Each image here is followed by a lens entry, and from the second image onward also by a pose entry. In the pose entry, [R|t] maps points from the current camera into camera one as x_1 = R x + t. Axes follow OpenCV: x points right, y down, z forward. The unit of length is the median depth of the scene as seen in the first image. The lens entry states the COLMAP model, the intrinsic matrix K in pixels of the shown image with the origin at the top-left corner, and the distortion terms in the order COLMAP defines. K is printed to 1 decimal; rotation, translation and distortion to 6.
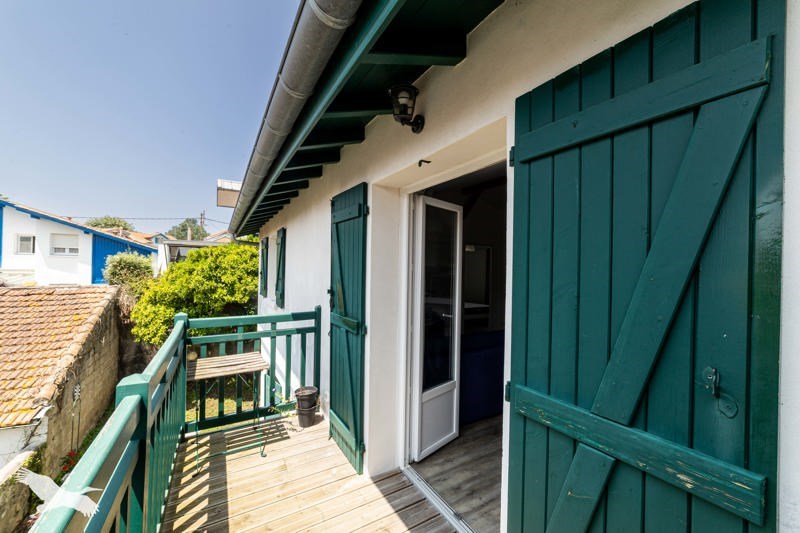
lens RADIAL K [[316.9, 0, 415.2], [0, 316.9, 267.1], [0, 0, 1]] dist [0.000121, 0.000246]
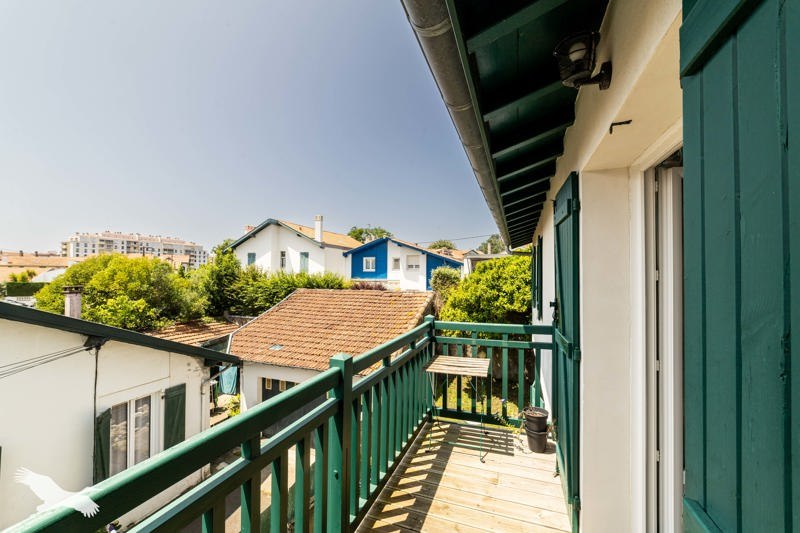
lens RADIAL K [[328.3, 0, 400.0], [0, 328.3, 266.5], [0, 0, 1]] dist [-0.023530, 0.000151]
pose [[0.613016, -0.034075, -0.789336, 0.170176], [0.009189, 0.999309, -0.036002, 0.001572], [0.790017, 0.014816, 0.612906, 0.111159]]
